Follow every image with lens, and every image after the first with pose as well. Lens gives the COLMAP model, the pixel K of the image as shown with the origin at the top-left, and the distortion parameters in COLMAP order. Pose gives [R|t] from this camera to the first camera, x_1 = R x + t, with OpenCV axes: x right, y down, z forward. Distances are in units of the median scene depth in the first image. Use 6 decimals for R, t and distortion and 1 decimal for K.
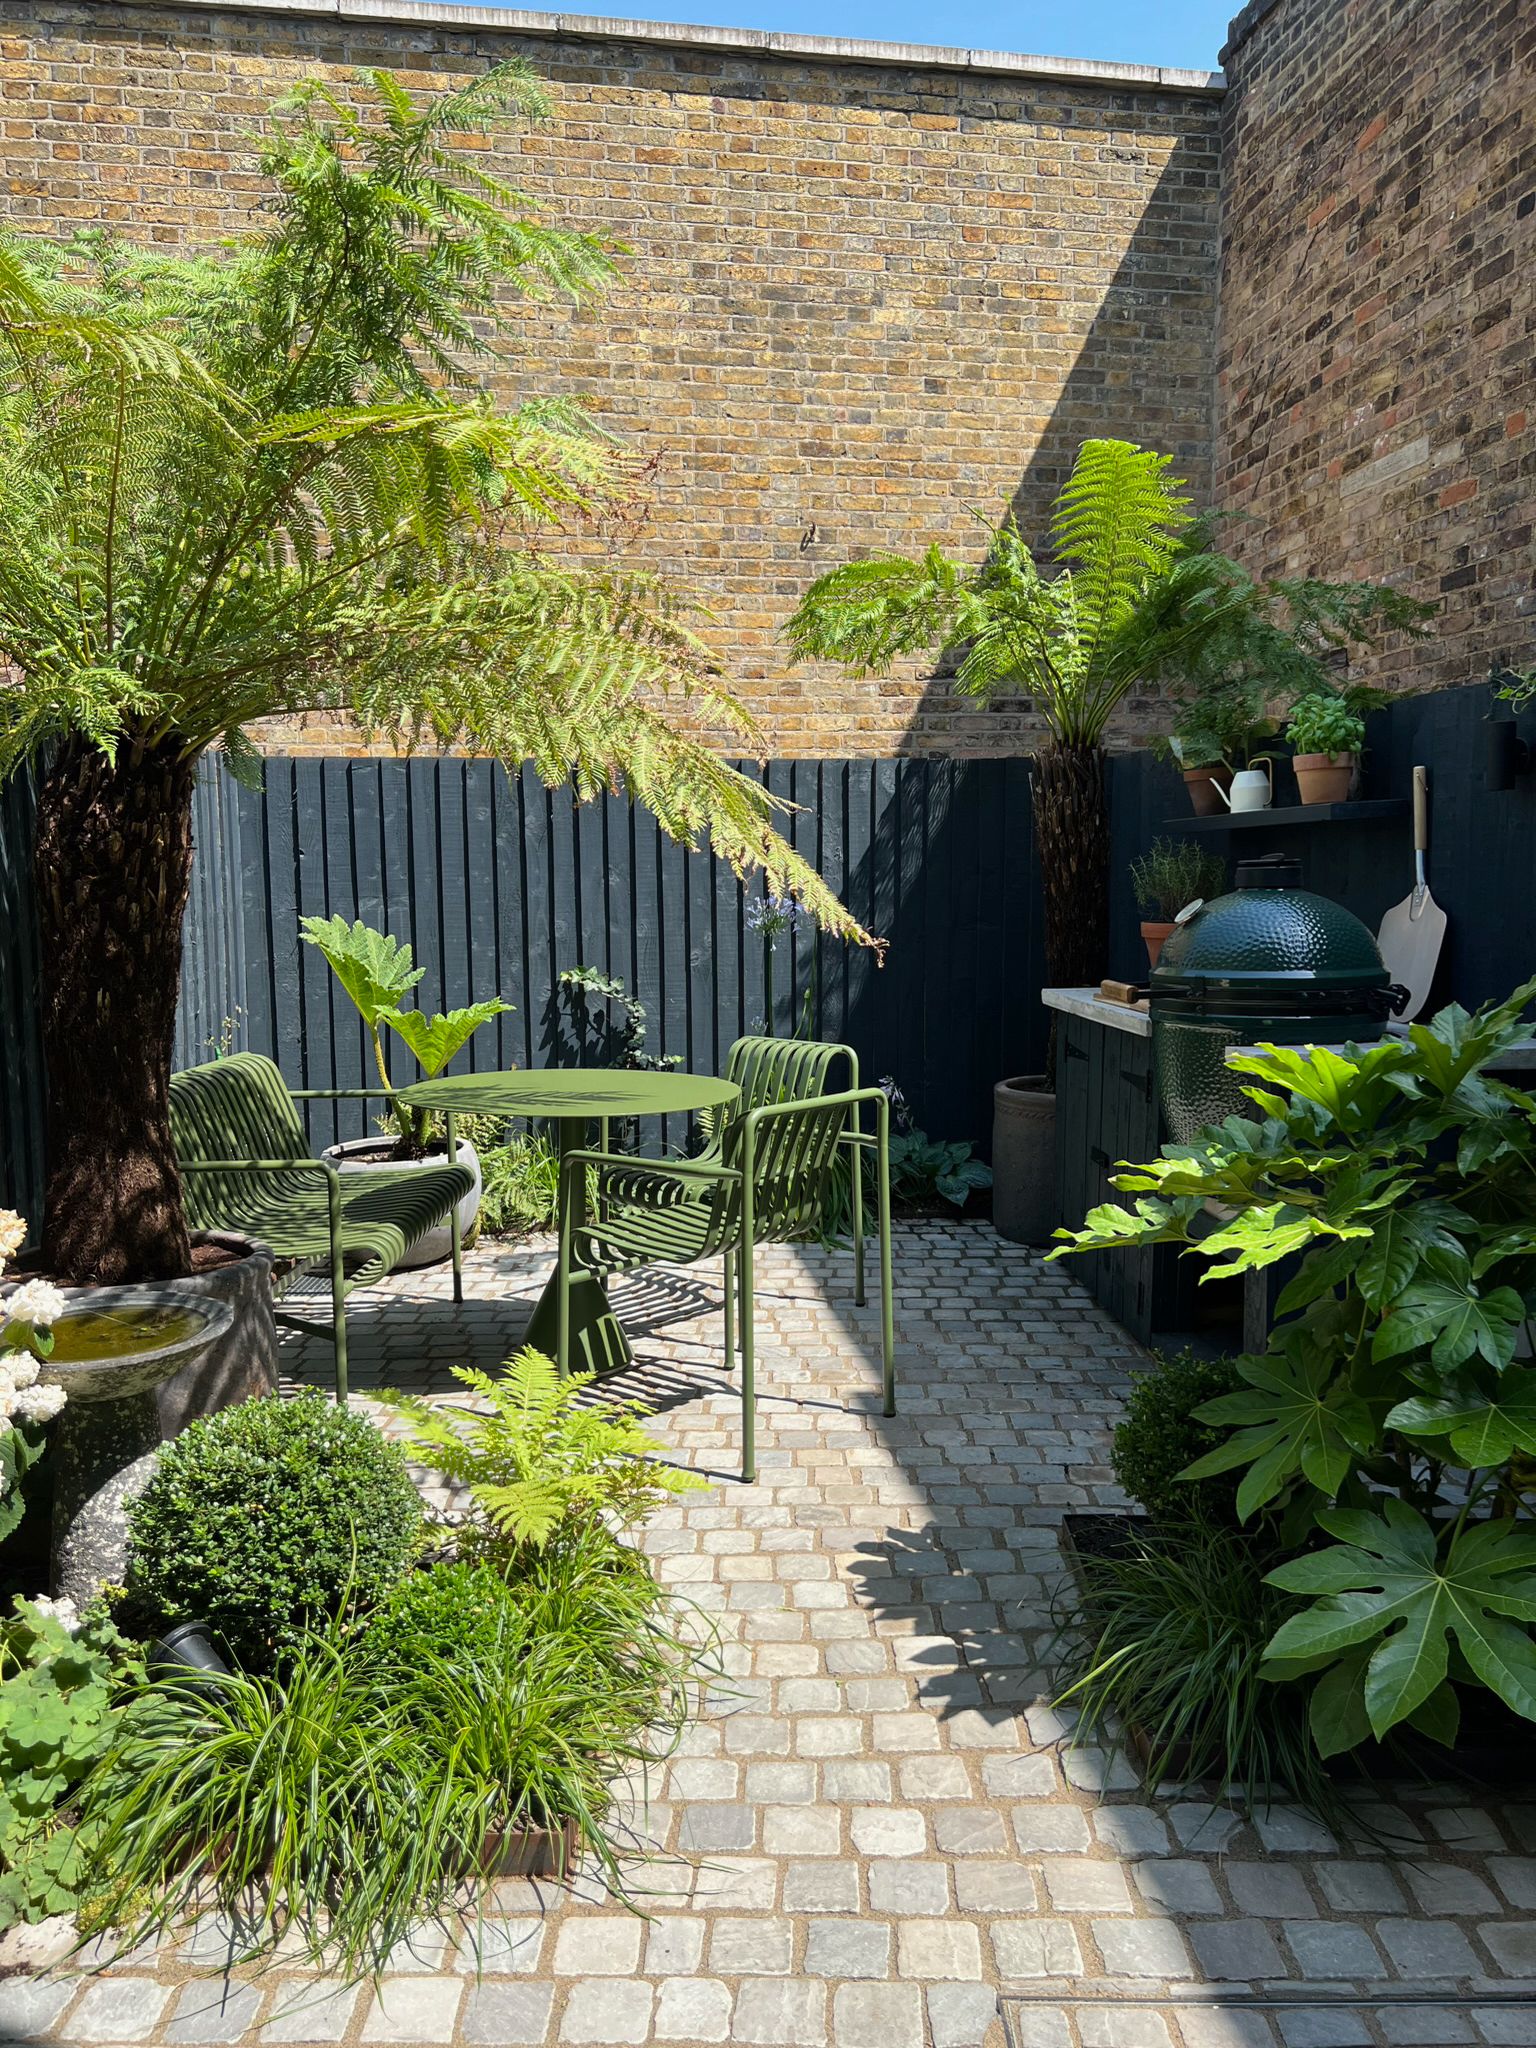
lens RADIAL K [[1585.8, 0, 753.5], [0, 1585.8, 1054.3], [0, 0, 1]] dist [-0.000730, 0.038586]
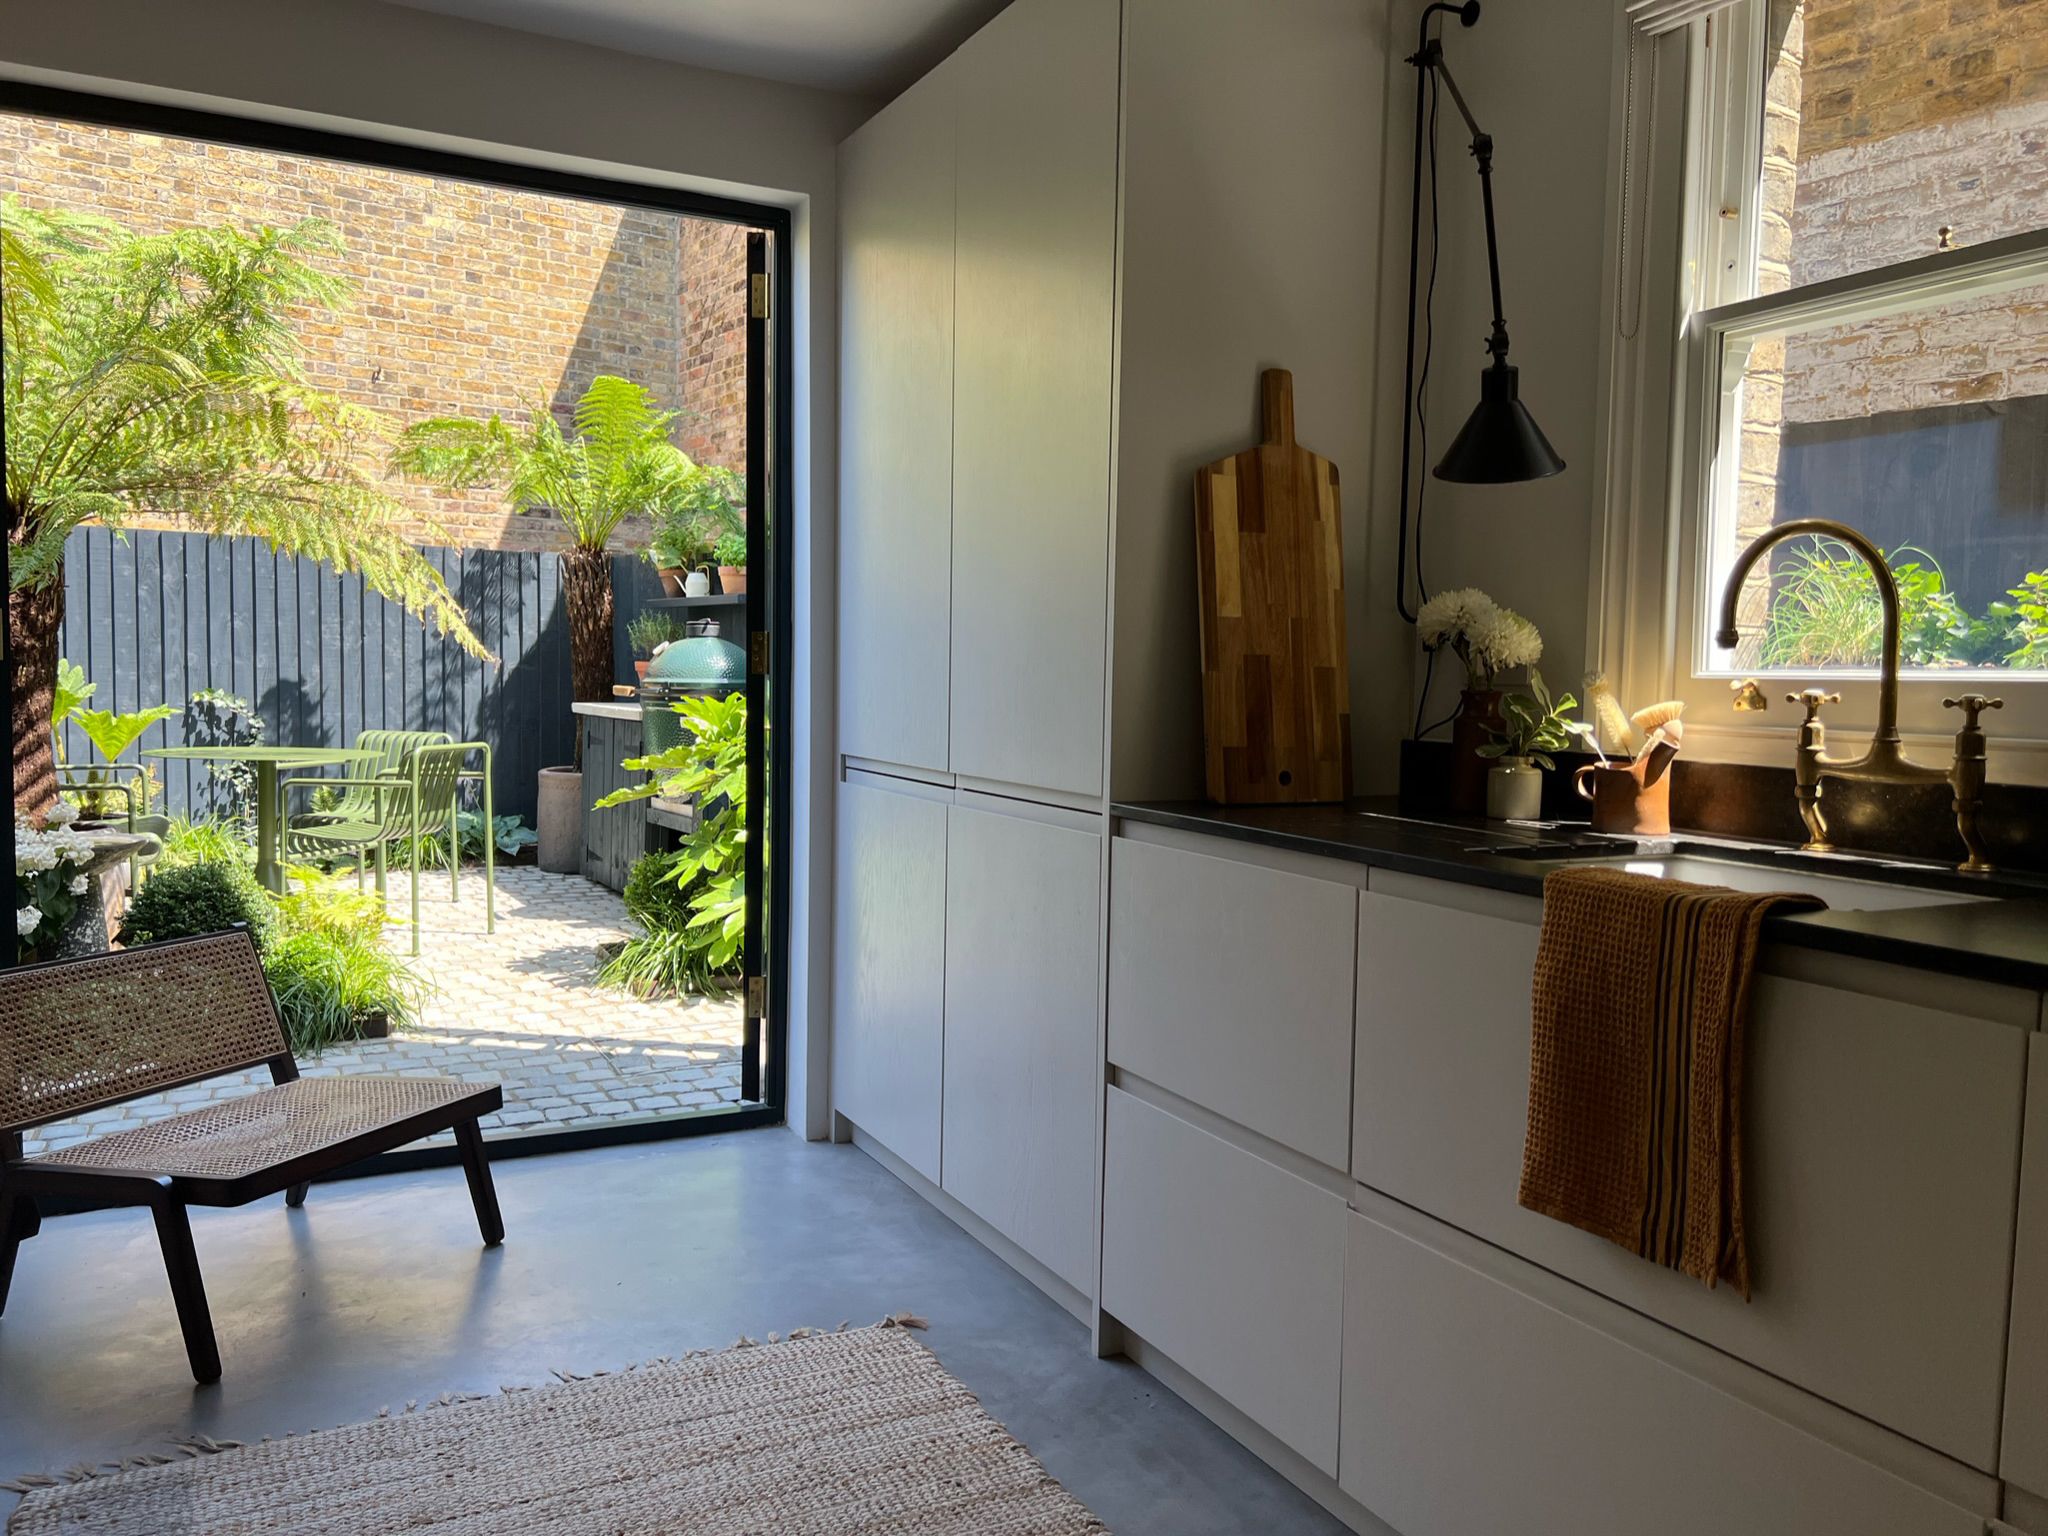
lens RADIAL K [[1556.4, 0, 1019.3], [0, 1556.4, 752.0], [0, 0, 1]] dist [0.088495, -0.105423]
pose [[0.886451, -0.002292, 0.462817, -0.102300], [0.026569, 0.998591, -0.045942, 0.064966], [-0.462059, 0.053021, 0.885263, -0.412391]]
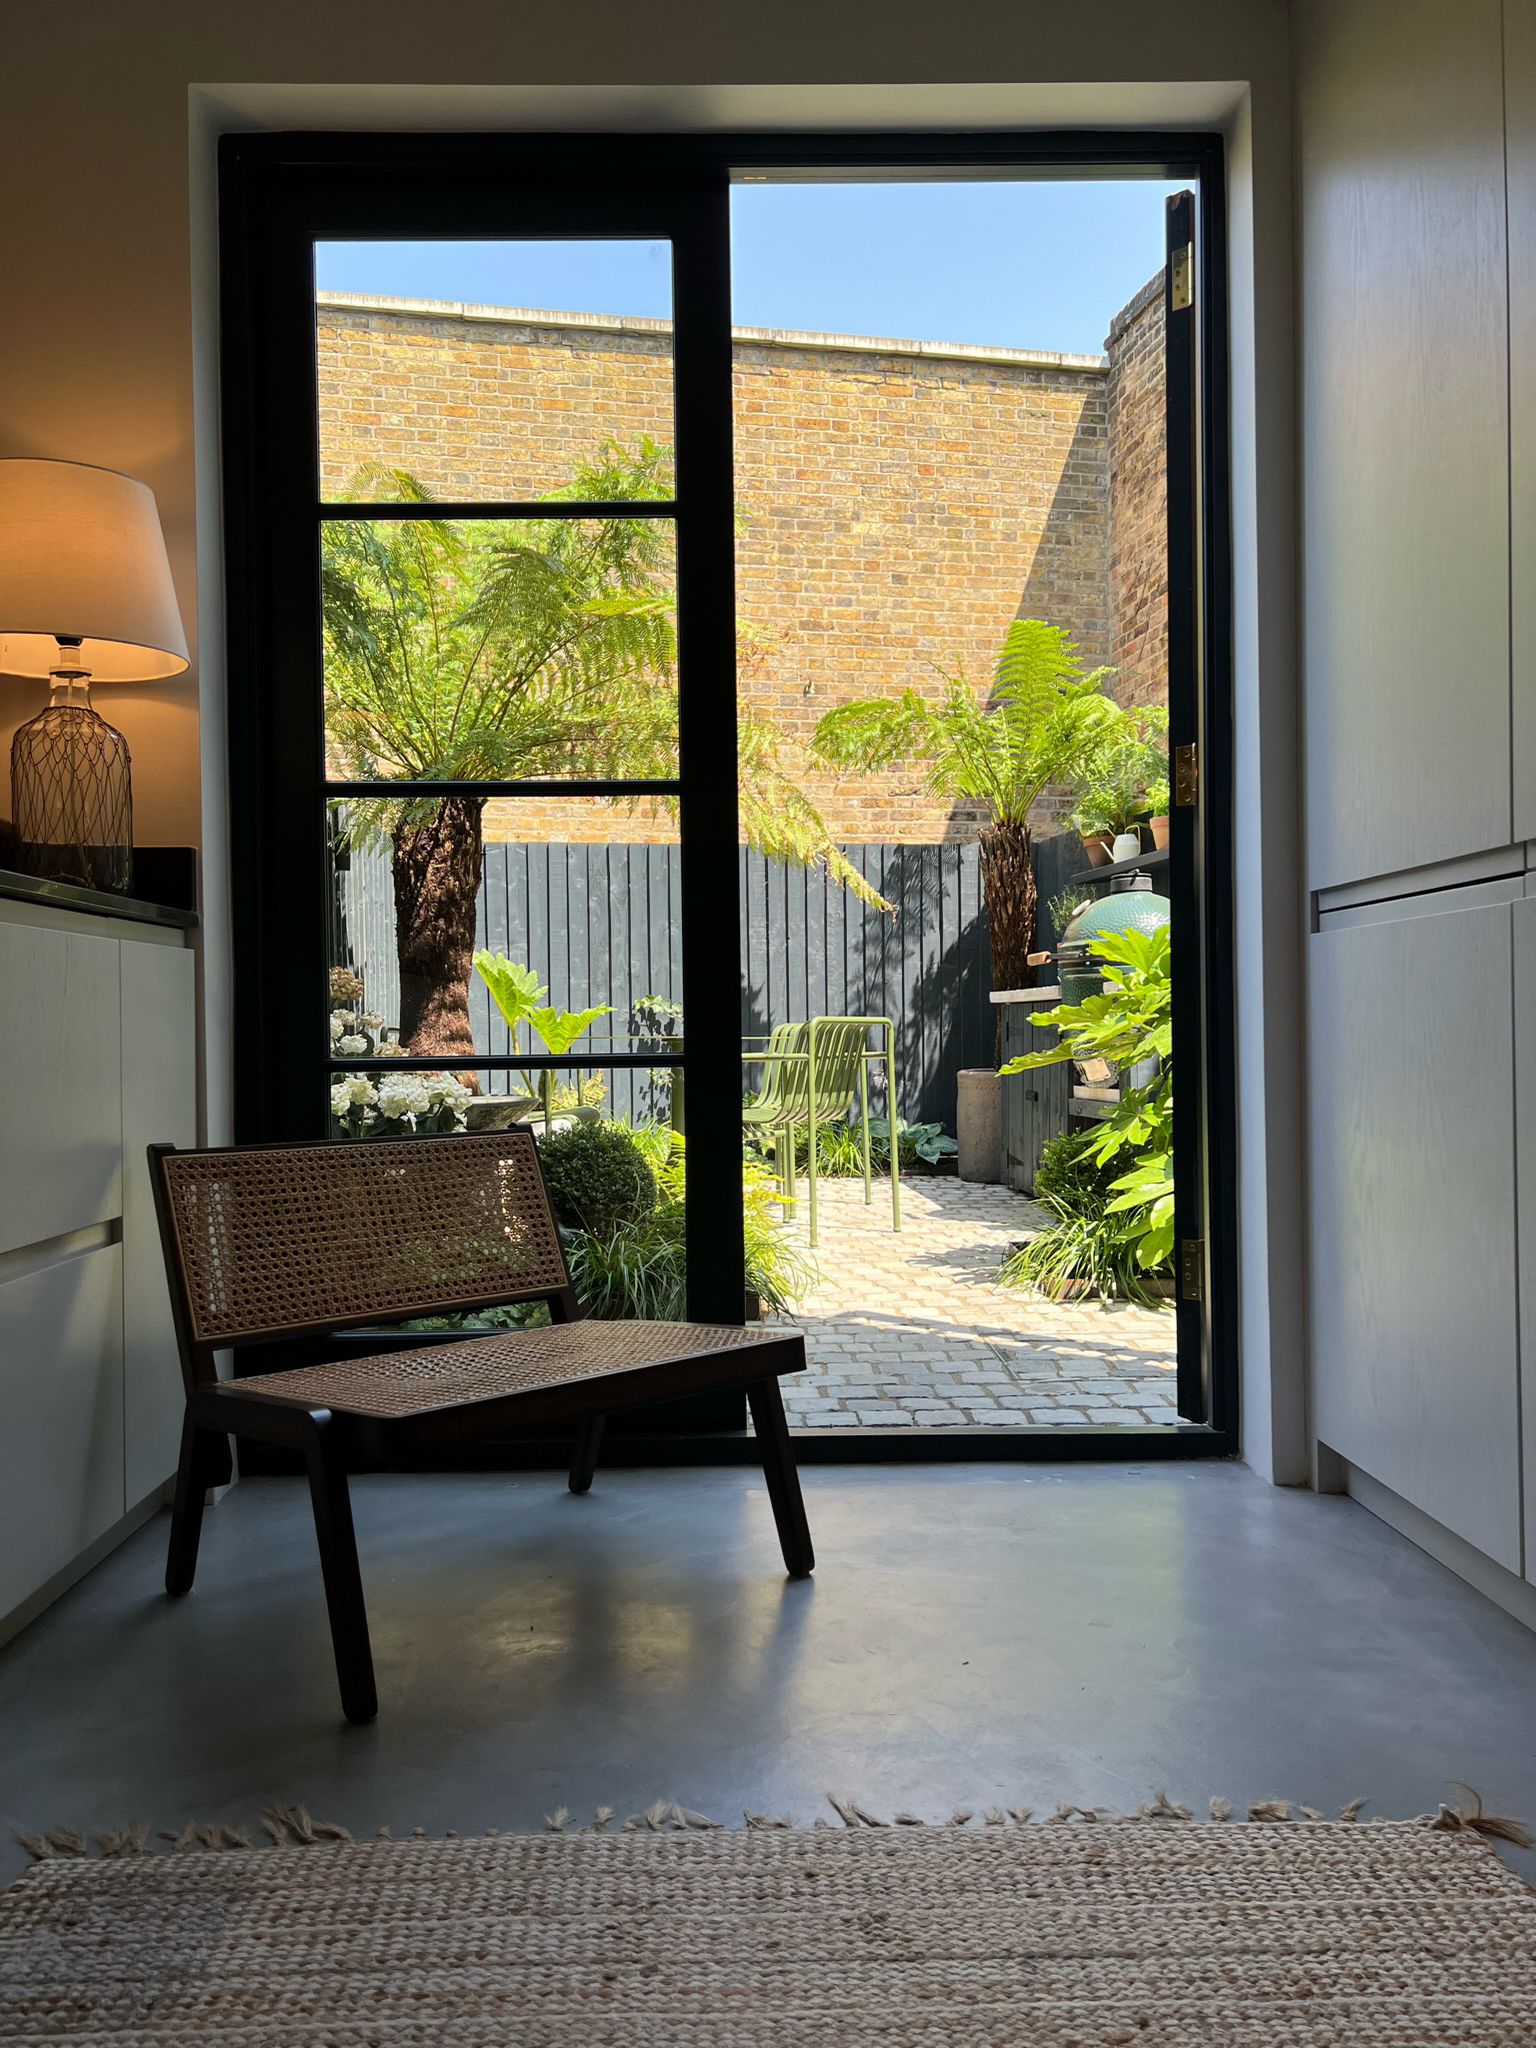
lens RADIAL K [[1556.4, 0, 759.8], [0, 1556.4, 1039.8], [0, 0, 1]] dist [0.088495, -0.105423]
pose [[0.999403, -0.006104, 0.034020, -0.051669], [0.009642, 0.994442, -0.104839, 0.103853], [-0.033191, 0.105105, 0.993907, -0.272263]]
